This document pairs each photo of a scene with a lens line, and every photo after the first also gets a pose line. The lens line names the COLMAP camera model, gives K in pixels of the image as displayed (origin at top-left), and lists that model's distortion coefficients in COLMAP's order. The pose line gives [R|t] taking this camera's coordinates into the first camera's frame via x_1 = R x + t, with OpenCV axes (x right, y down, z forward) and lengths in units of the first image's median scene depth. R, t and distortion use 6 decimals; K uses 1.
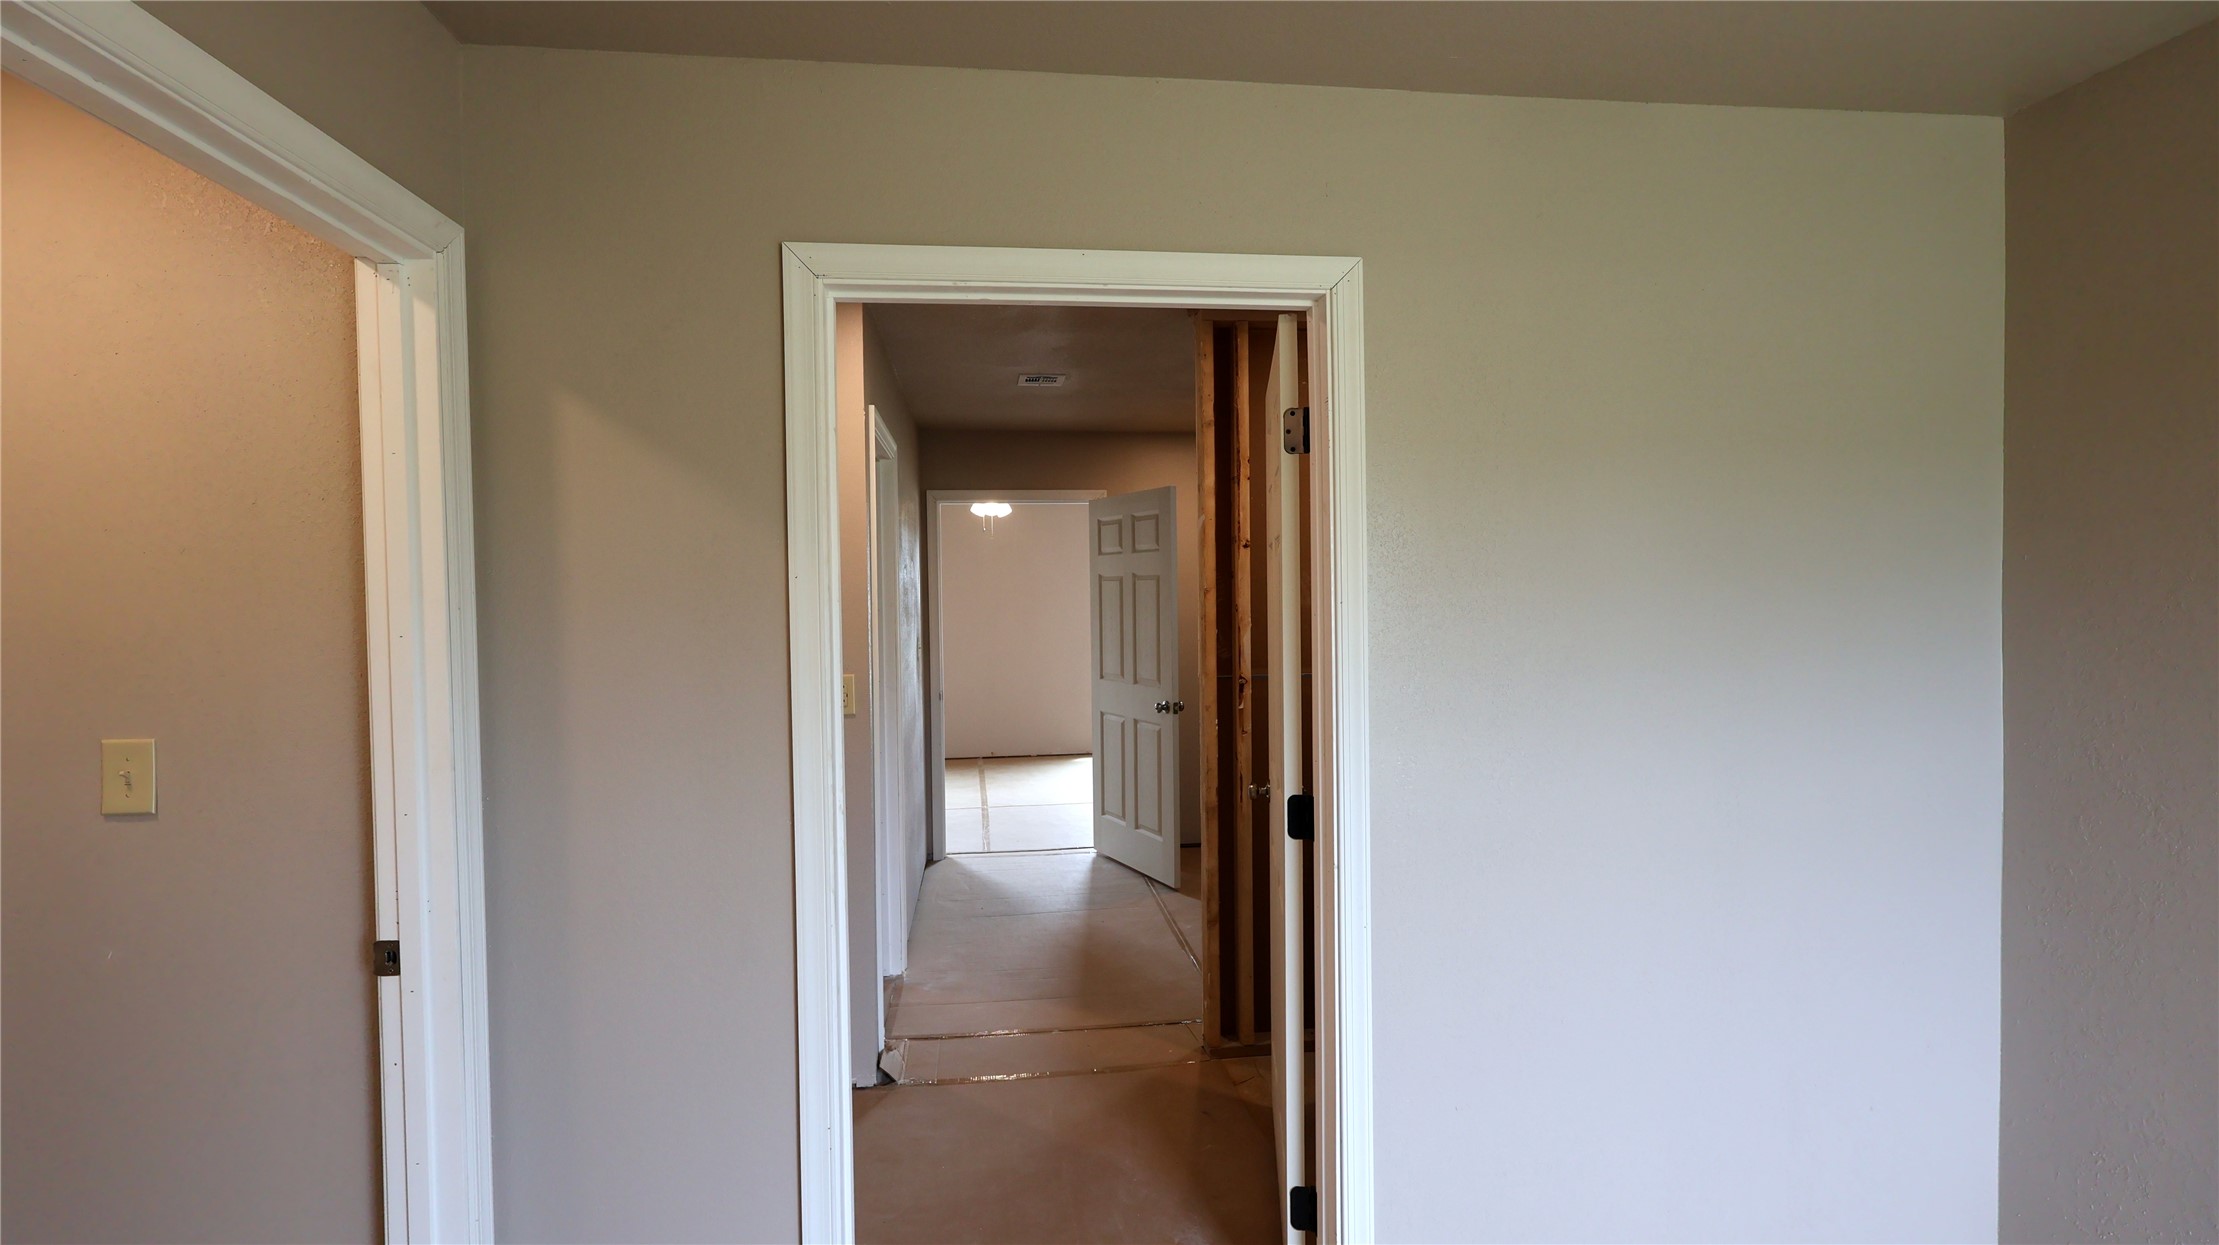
lens RADIAL K [[1032.9, 0, 1109.5], [0, 1032.9, 622.5], [0, 0, 1]] dist [0.000414, 0.000190]
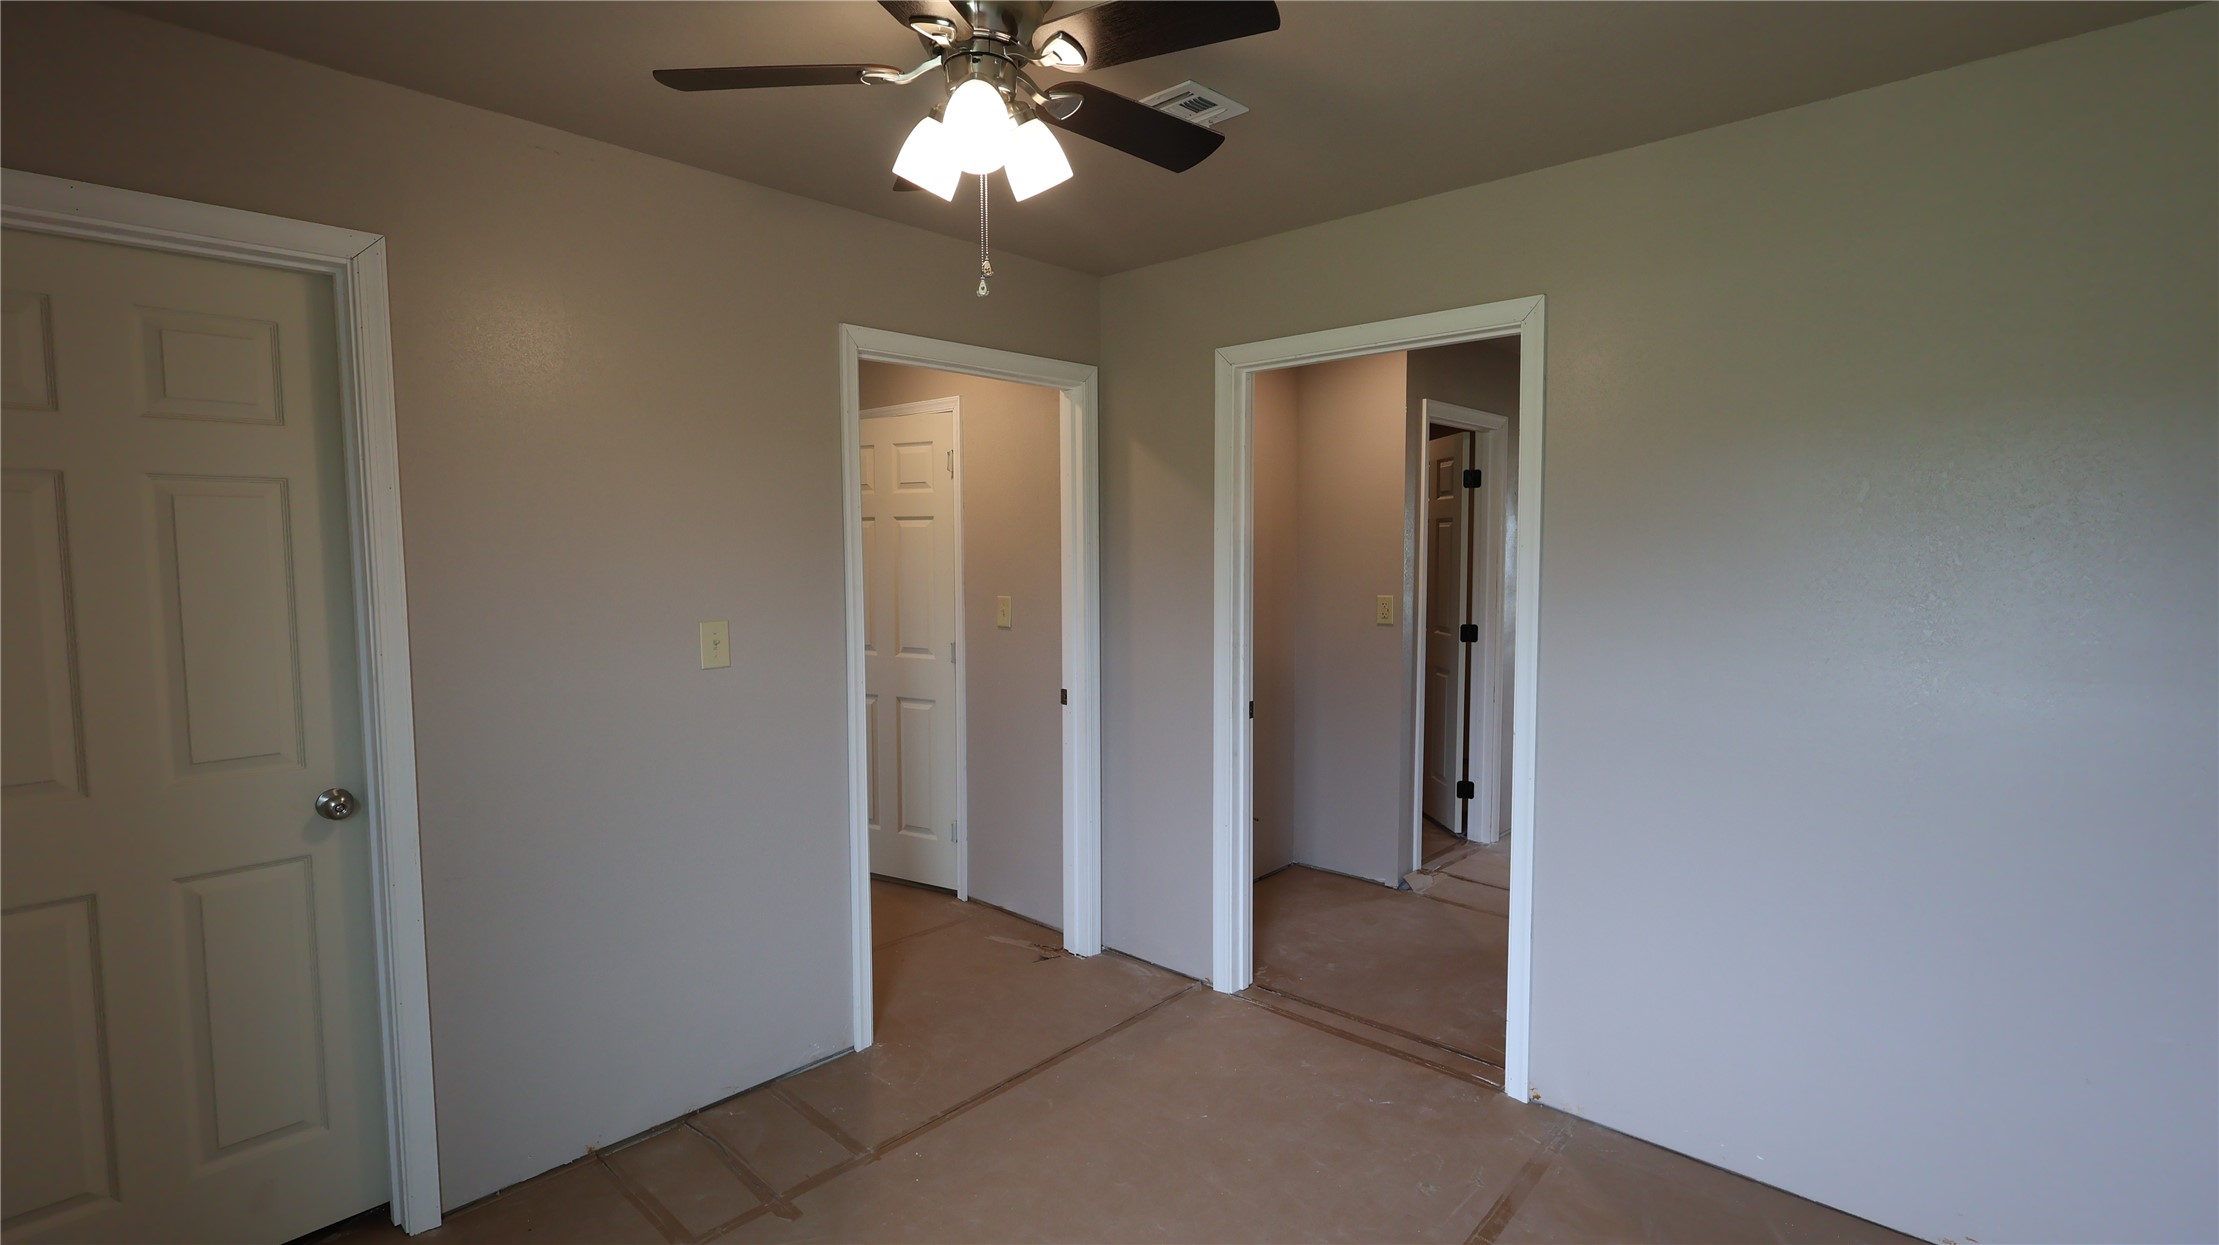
lens RADIAL K [[1032.9, 0, 1109.5], [0, 1032.9, 622.5], [0, 0, 1]] dist [0.000414, 0.000190]
pose [[0.651318, 0.063836, -0.756115, 1.063804], [-0.022801, 0.997652, 0.064587, 0.011675], [0.758462, -0.024826, 0.651244, -0.401161]]
